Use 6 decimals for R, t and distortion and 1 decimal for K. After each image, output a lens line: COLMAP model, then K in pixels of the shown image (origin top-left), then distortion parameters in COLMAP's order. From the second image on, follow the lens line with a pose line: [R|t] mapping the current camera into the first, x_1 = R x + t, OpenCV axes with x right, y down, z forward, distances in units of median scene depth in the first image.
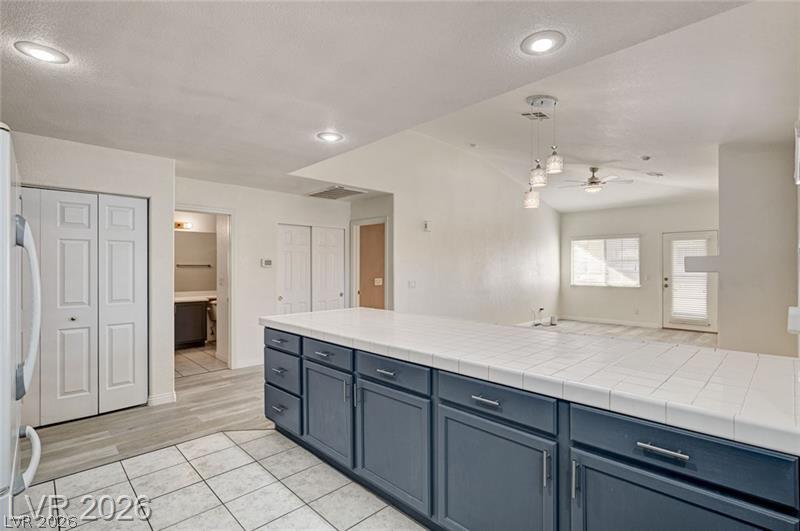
lens RADIAL K [[377.6, 0, 400.0], [0, 377.6, 265.5], [0, 0, 1]] dist [0.001170, 0.000160]
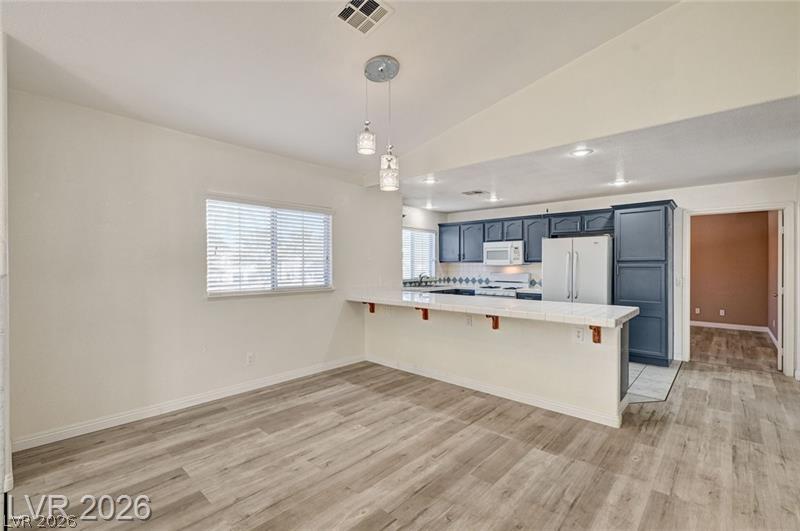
lens RADIAL K [[359.6, 0, 400.7], [0, 359.6, 265.1], [0, 0, 1]] dist [0.000368, 0.000299]
pose [[-0.997813, 0.000818, -0.066097, 0.172696], [0.001029, 0.999994, -0.003159, 0.003115], [0.066094, -0.003220, -0.997808, 0.807551]]
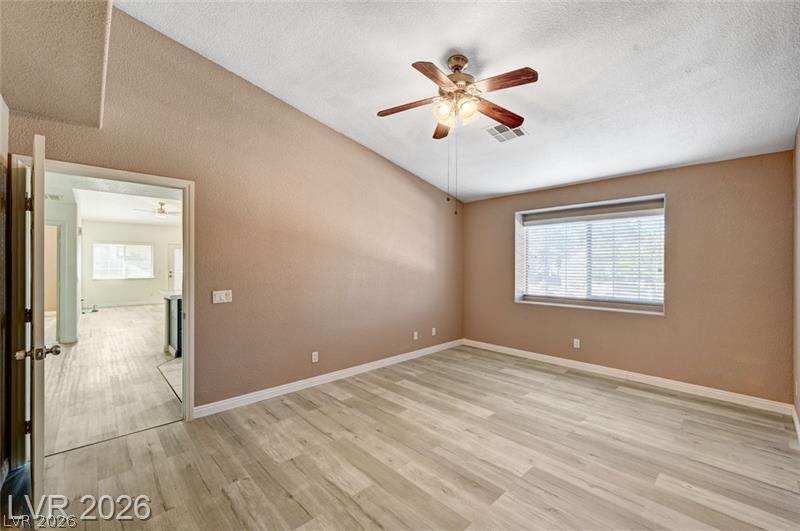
lens RADIAL K [[331.9, 0, 404.4], [0, 331.9, 264.0], [0, 0, 1]] dist [0.000455, 0.000739]
pose [[0.006876, 0.003119, 0.999971, -0.729096], [-0.006949, 0.999971, -0.003071, -0.002951], [-0.999952, -0.006928, 0.006897, -0.024540]]
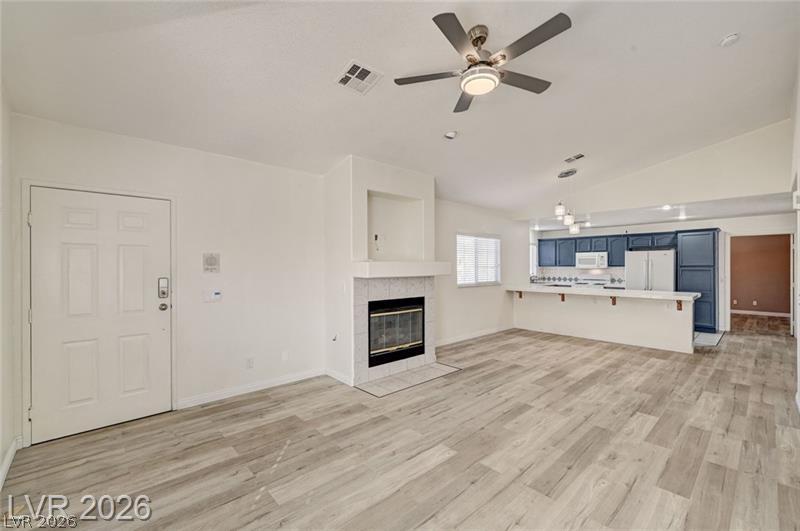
lens RADIAL K [[338.8, 0, 400.0], [0, 338.8, 265.5], [0, 0, 1]] dist [-0.001909, -0.000070]
pose [[-0.999738, 0.003216, 0.022682, 0.492335], [0.003091, 0.999980, -0.005535, -0.004492], [-0.022699, -0.005464, -0.999727, 1.141694]]
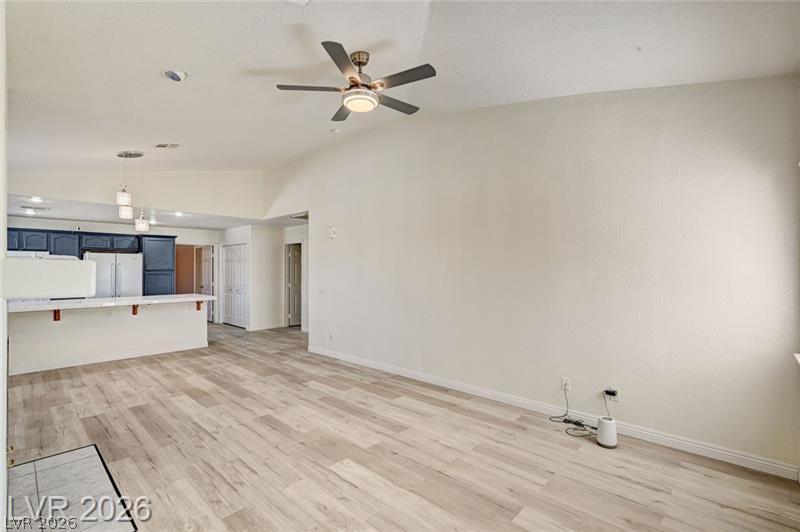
lens RADIAL K [[365.7, 0, 408.7], [0, 365.7, 266.8], [0, 0, 1]] dist [-0.000872, 0.000260]
pose [[0.061457, -0.003719, -0.998103, 0.787221], [0.006573, 0.999973, -0.003322, -0.006740], [0.998088, -0.006356, 0.061479, 0.860518]]
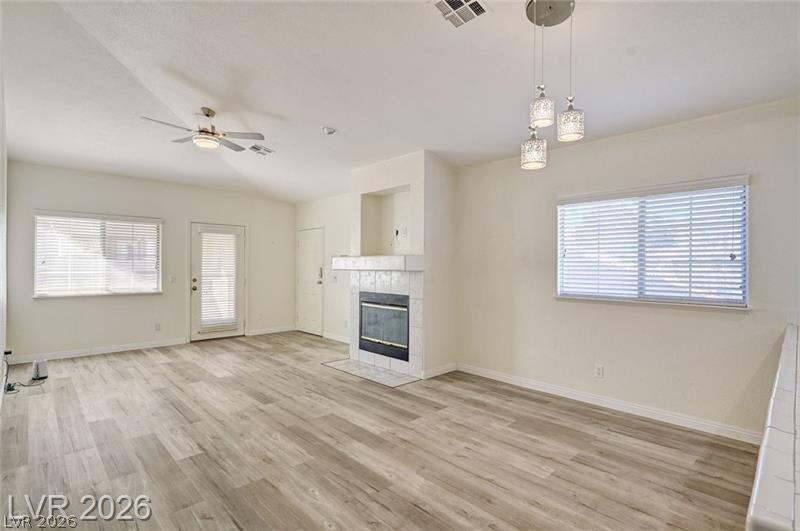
lens RADIAL K [[390.7, 0, 406.0], [0, 390.7, 266.0], [0, 0, 1]] dist [0.000382, 0.000301]
pose [[-0.004505, 0.002276, 0.999987, -0.128103], [-0.010056, 0.999947, -0.002321, 0.003458], [-0.999939, -0.010066, -0.004482, 0.553952]]
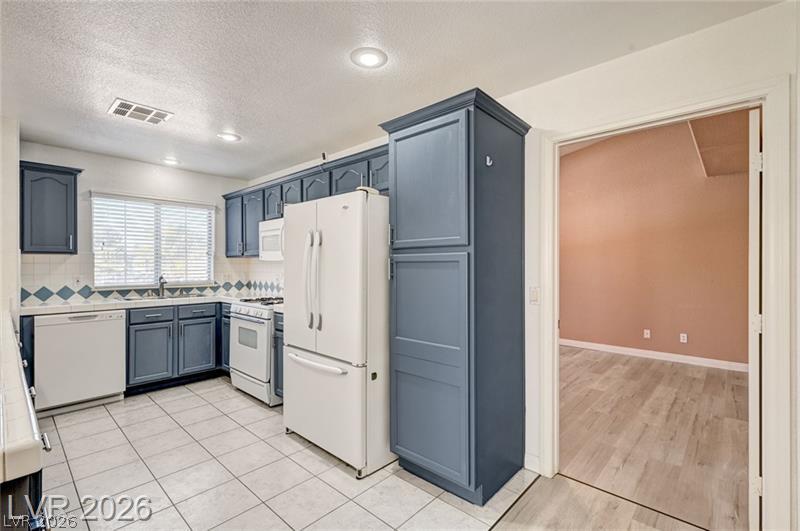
lens RADIAL K [[367.7, 0, 400.0], [0, 367.7, 265.5], [0, 0, 1]] dist [0.019019, 0.000107]
pose [[-0.997798, 0.001311, -0.066319, -0.228912], [0.001363, 0.999999, -0.000737, 0.007330], [0.066318, -0.000825, -0.997798, 0.495981]]
